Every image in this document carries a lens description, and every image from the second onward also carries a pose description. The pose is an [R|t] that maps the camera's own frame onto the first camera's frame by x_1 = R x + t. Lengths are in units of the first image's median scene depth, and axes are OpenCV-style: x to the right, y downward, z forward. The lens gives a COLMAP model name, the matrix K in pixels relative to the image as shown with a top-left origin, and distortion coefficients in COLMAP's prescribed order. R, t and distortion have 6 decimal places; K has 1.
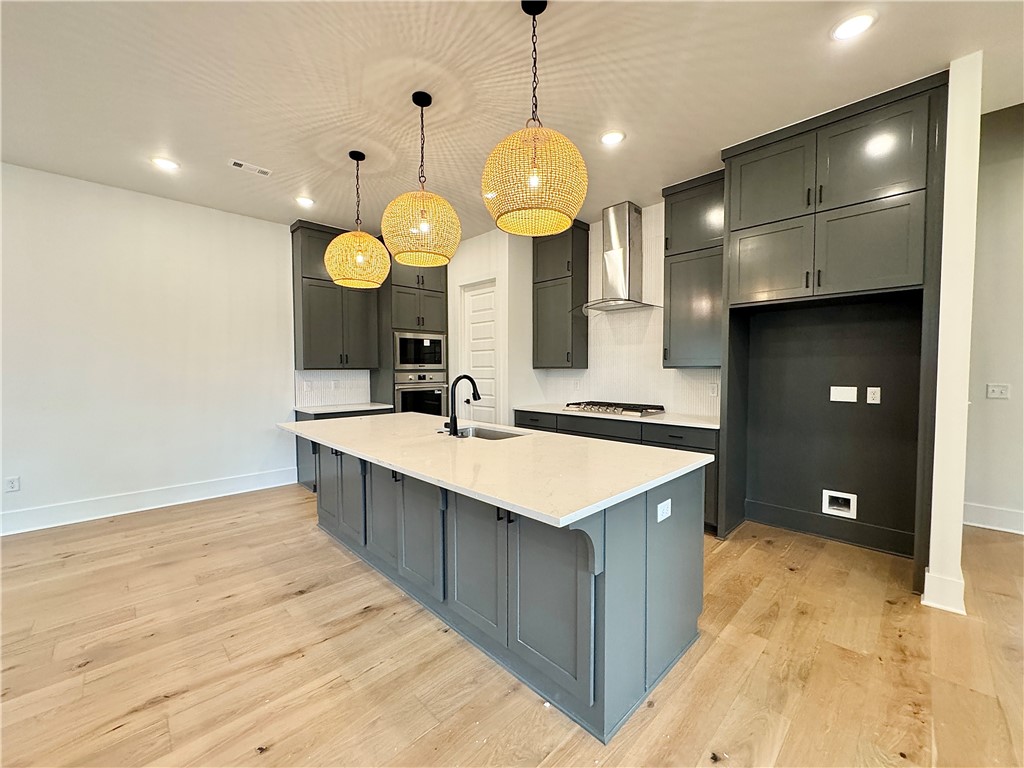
lens RADIAL K [[408.6, 0, 512.0], [0, 408.6, 384.0], [0, 0, 1]] dist [-0.002923, 0.000071]
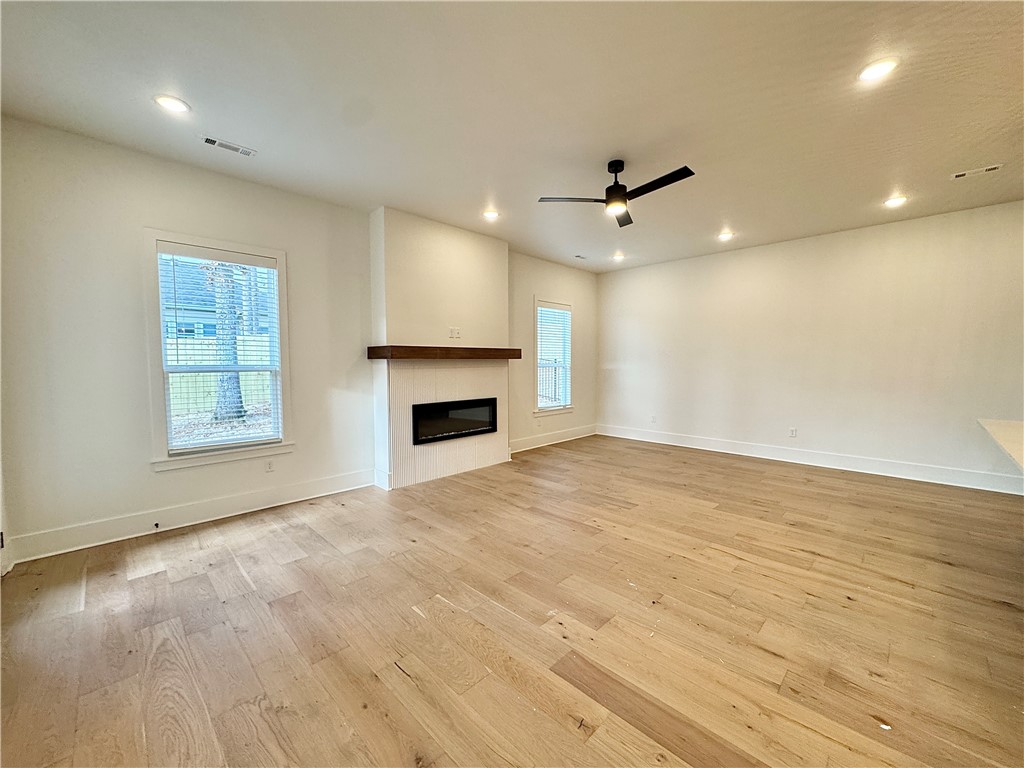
lens RADIAL K [[408.6, 0, 512.0], [0, 408.6, 384.0], [0, 0, 1]] dist [-0.002923, 0.000071]
pose [[0.013865, 0.057487, -0.998250, 0.364149], [-0.035702, 0.997738, 0.056962, -0.005107], [0.999266, 0.034850, 0.015886, -0.160080]]
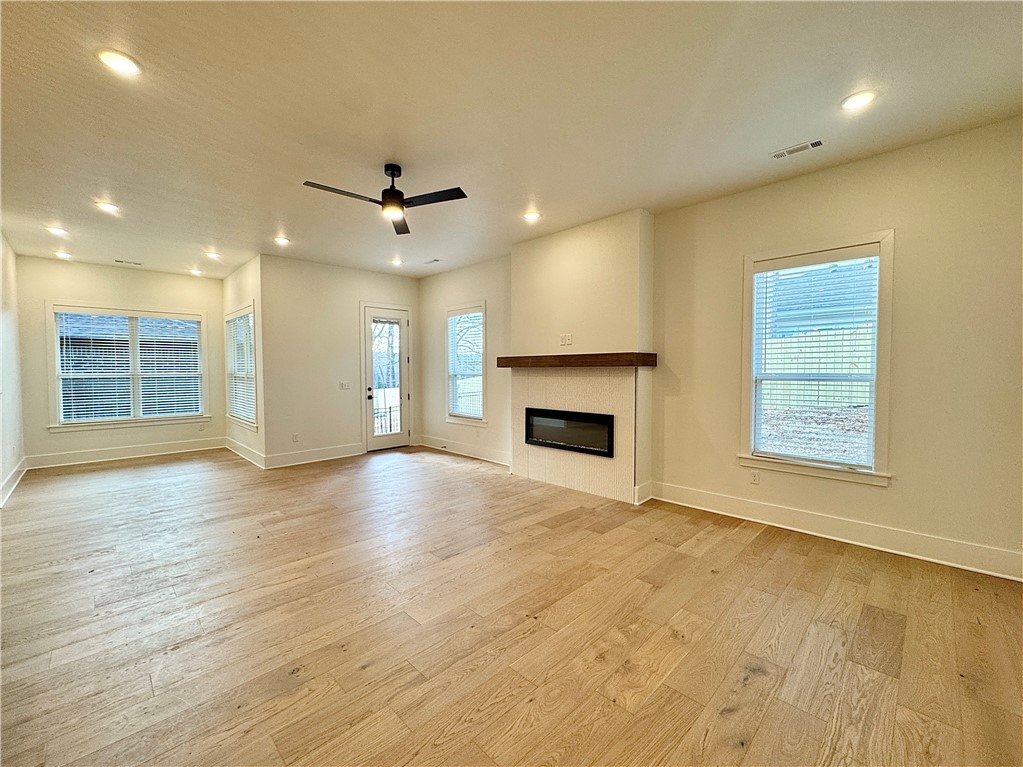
lens RADIAL K [[421.6, 0, 511.5], [0, 421.6, 383.5], [0, 0, 1]] dist [-0.004070, -0.000240]
pose [[-0.999922, 0.005209, -0.011360, -0.767798], [0.004384, 0.997435, 0.071438, -0.046889], [0.011703, 0.071382, -0.997380, 0.969586]]
